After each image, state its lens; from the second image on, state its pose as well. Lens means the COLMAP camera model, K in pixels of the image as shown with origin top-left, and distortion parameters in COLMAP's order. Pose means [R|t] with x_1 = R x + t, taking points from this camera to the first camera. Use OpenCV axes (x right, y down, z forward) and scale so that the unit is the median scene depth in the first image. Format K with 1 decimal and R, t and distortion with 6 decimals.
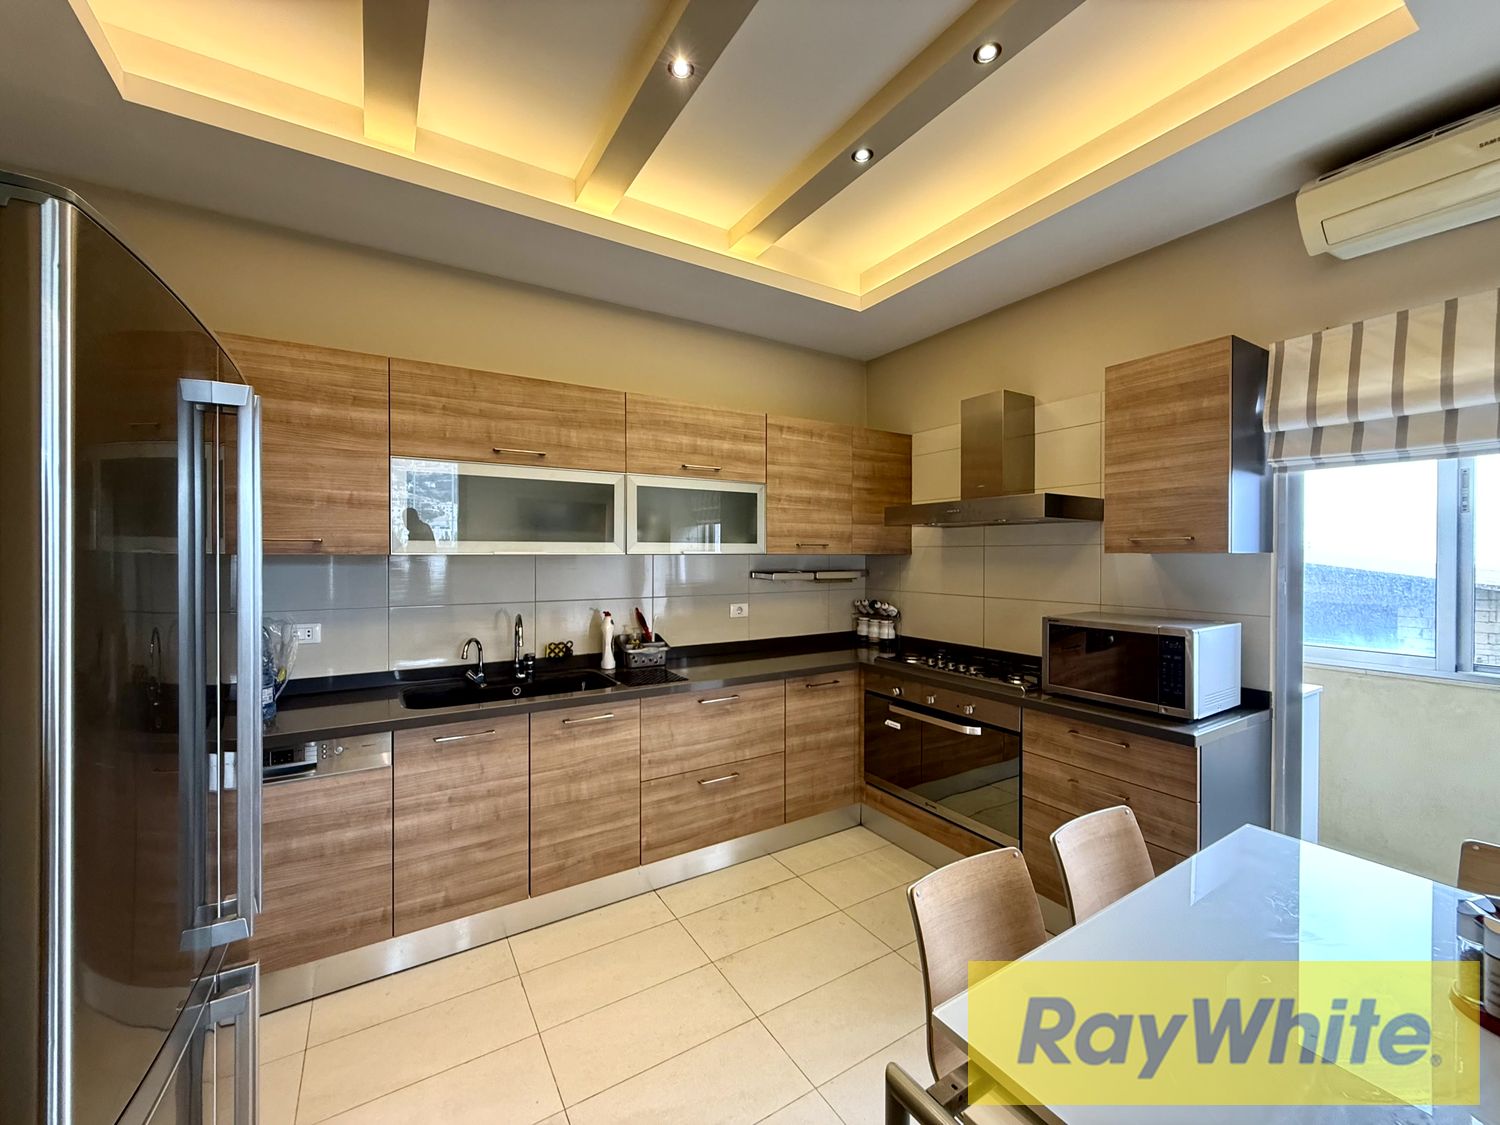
lens RADIAL K [[598.8, 0, 746.0], [0, 598.8, 562.5], [0, 0, 1]] dist [-0.001792, -0.000129]
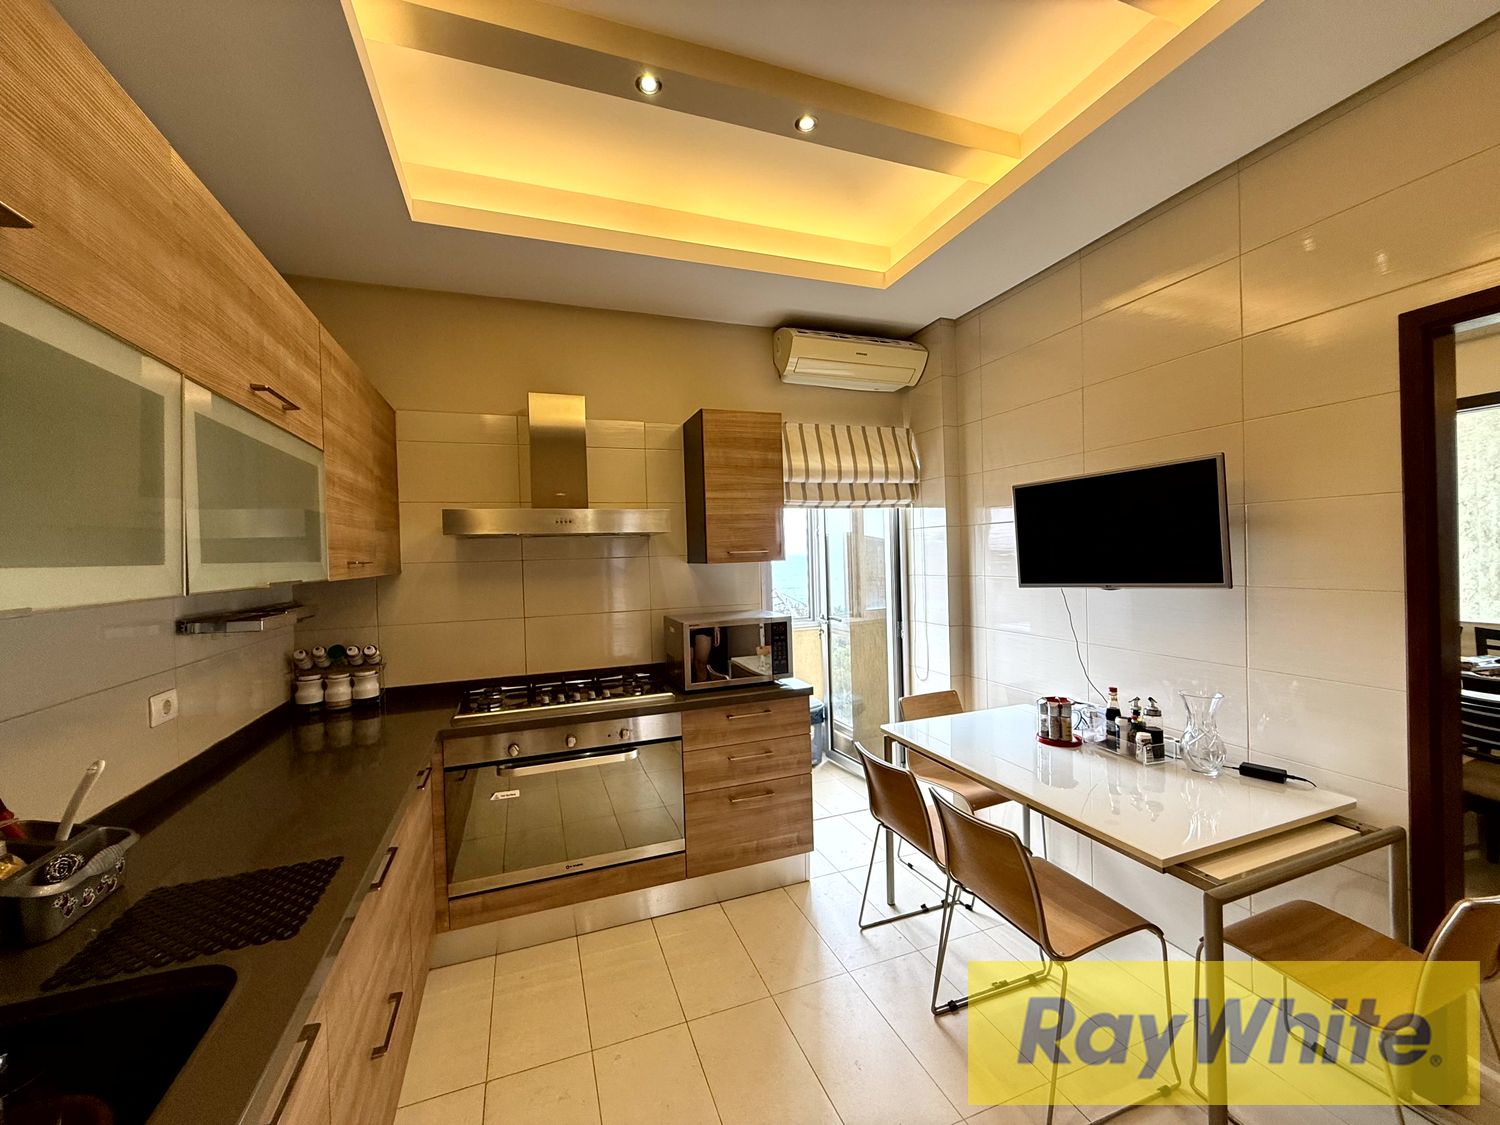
lens RADIAL K [[598.8, 0, 746.0], [0, 598.8, 562.5], [0, 0, 1]] dist [-0.001792, -0.000129]
pose [[0.199659, -0.019761, 0.979666, -0.423840], [0.041282, 0.999079, 0.011739, -0.022189], [-0.978996, 0.038098, 0.200290, 0.520401]]
